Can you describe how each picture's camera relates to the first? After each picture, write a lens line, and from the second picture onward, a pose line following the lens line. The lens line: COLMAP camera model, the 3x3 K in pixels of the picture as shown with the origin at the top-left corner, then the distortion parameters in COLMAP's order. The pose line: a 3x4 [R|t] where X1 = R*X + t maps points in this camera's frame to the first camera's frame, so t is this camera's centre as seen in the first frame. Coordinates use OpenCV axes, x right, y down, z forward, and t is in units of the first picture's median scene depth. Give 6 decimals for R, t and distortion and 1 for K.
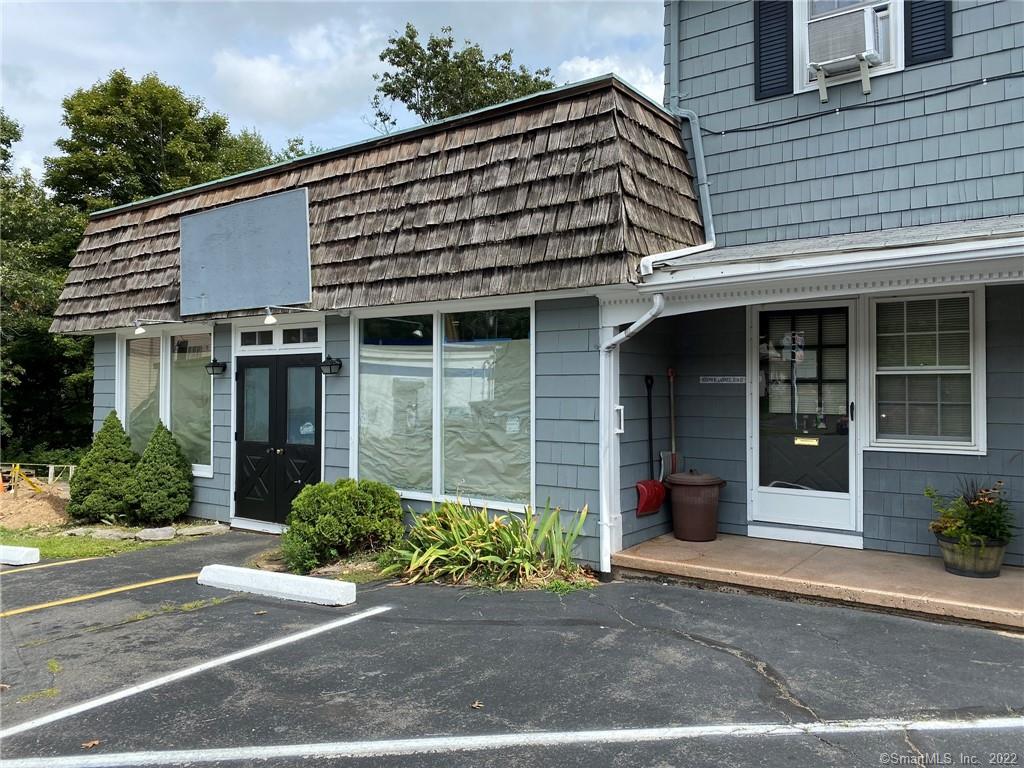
lens RADIAL K [[771.0, 0, 508.7], [0, 771.0, 379.0], [0, 0, 1]] dist [-0.003991, -0.011814]
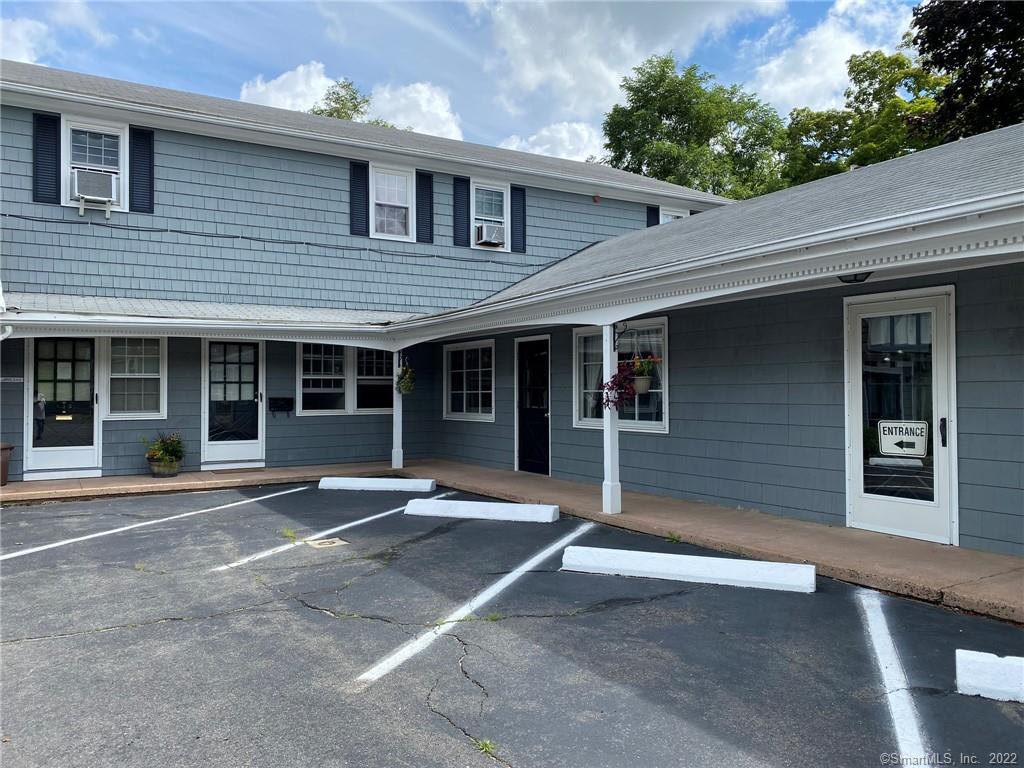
lens RADIAL K [[771.0, 0, 509.7], [0, 771.0, 383.1], [0, 0, 1]] dist [-0.003991, -0.011814]
pose [[0.379693, 0.010564, 0.925052, -0.815799], [-0.007300, 0.999938, -0.008423, 0.015181], [-0.925084, -0.003555, 0.379747, -0.530392]]
